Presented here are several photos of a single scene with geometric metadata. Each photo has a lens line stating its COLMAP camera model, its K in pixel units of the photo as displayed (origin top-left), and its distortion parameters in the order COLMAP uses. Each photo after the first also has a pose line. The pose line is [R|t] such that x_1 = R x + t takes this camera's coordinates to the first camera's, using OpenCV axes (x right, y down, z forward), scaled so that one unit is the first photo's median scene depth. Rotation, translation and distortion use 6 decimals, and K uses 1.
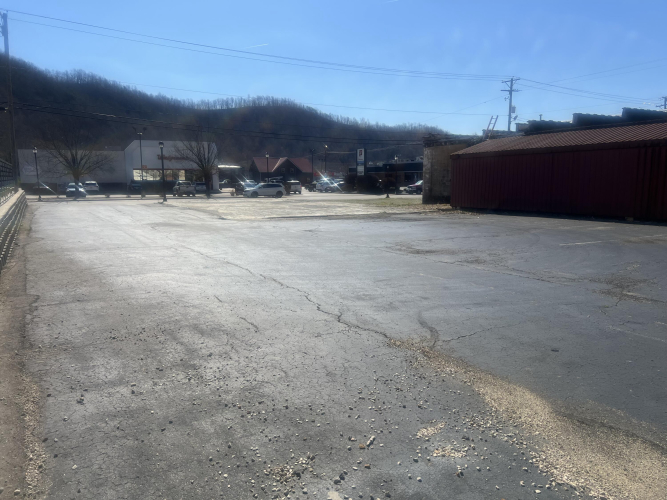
lens RADIAL K [[501.7, 0, 338.0], [0, 501.7, 237.2], [0, 0, 1]] dist [0.060016, -0.059213]
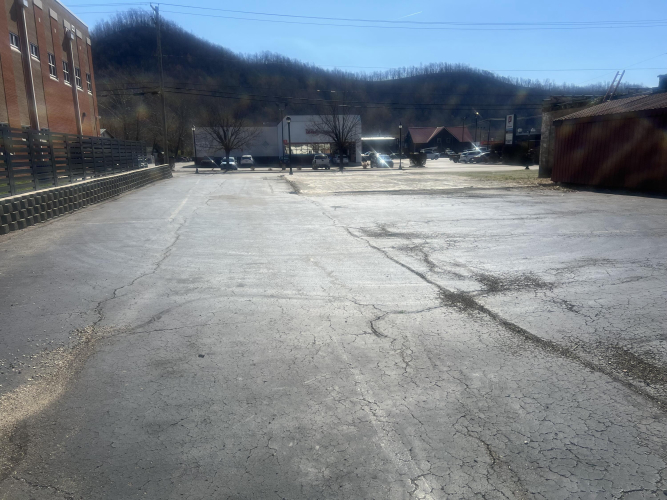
lens RADIAL K [[501.7, 0, 349.6], [0, 501.7, 243.9], [0, 0, 1]] dist [0.060016, -0.059213]
pose [[0.944106, 0.046620, -0.326328, 0.105203], [-0.023539, 0.996956, 0.074326, -0.004913], [0.328799, -0.062490, 0.942330, 0.028658]]
